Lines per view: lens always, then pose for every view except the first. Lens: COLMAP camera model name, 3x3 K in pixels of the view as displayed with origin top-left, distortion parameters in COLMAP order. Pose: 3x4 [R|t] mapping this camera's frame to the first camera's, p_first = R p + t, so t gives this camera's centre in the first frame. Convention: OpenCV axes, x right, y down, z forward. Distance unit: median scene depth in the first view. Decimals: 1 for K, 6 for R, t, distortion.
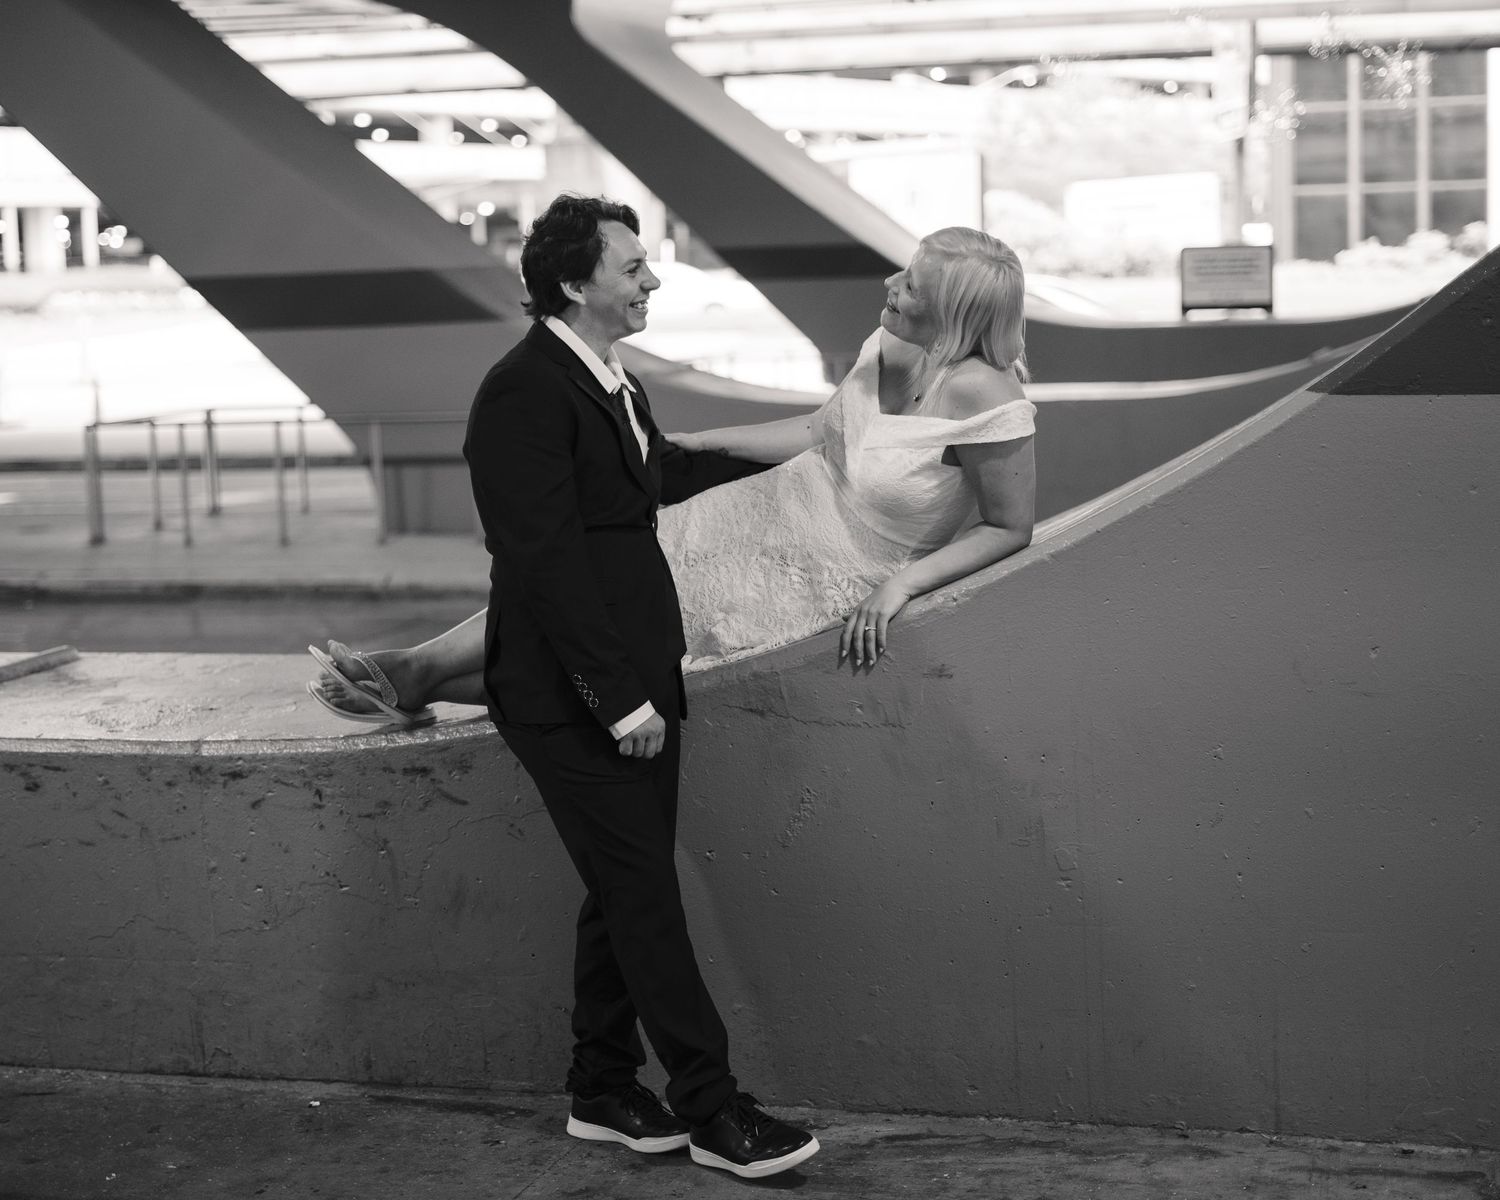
lens RADIAL K [[3111.0, 0, 750.0], [0, 3111.0, 662.6], [0, 0, 1]] dist [-0.032706, -0.114596]
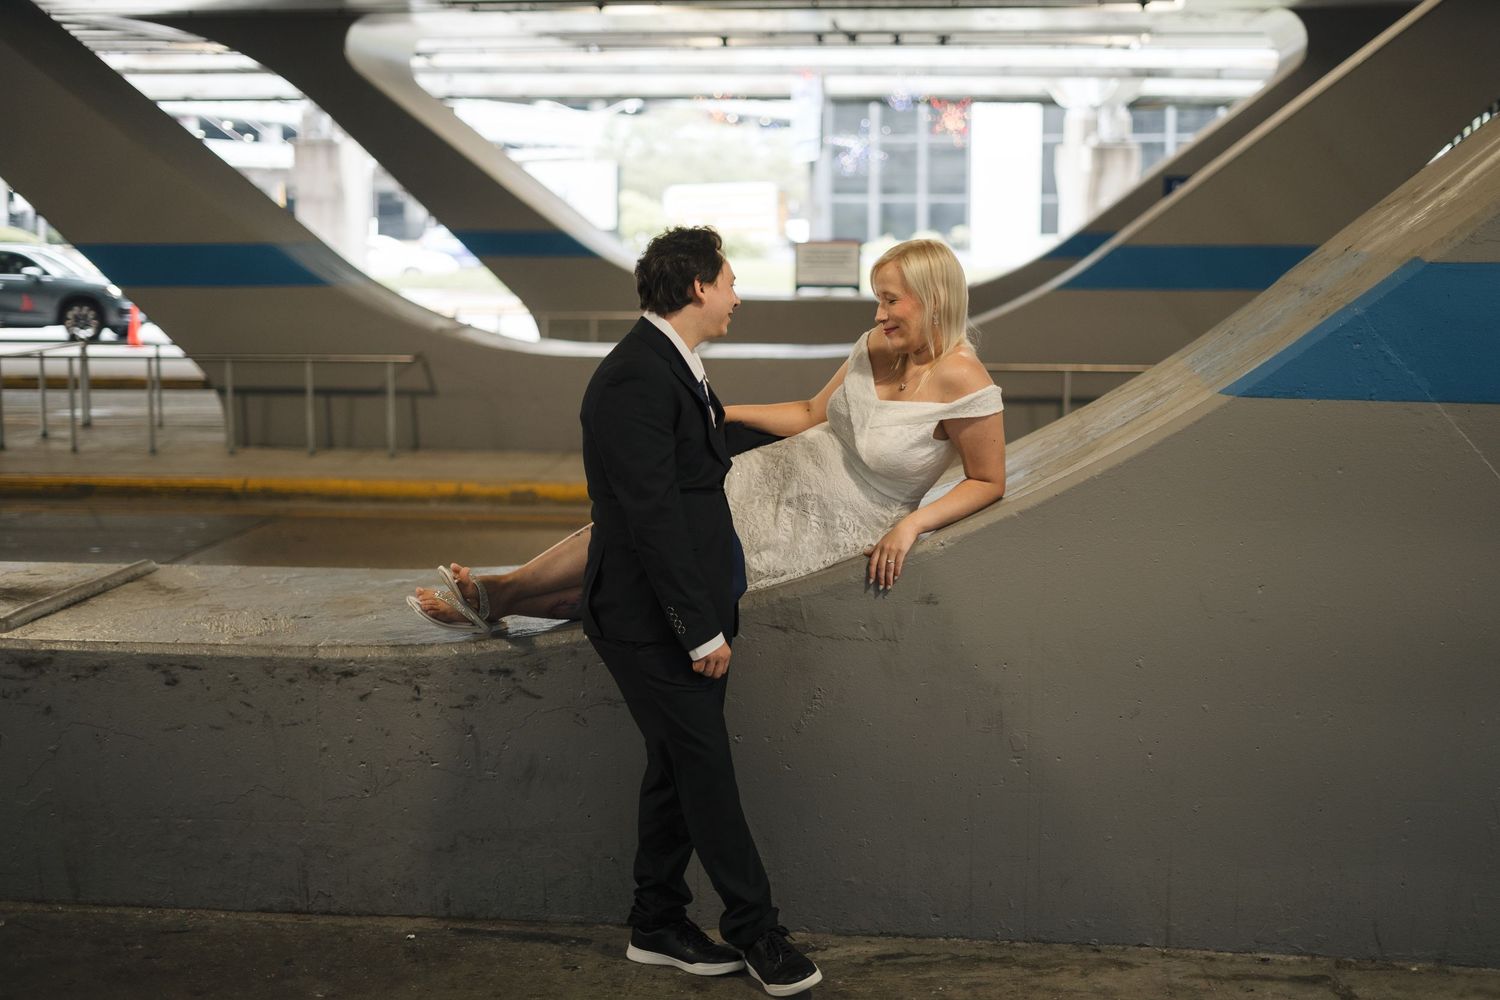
lens RADIAL K [[2255.4, 0, 750.0], [0, 2255.4, 500.0], [0, 0, 1]] dist [-0.031387, -0.027533]
pose [[0.981829, 0.013442, 0.189294, -0.179166], [-0.011769, 0.999881, -0.009960, -0.026554], [-0.189405, 0.007552, 0.981870, 0.080629]]
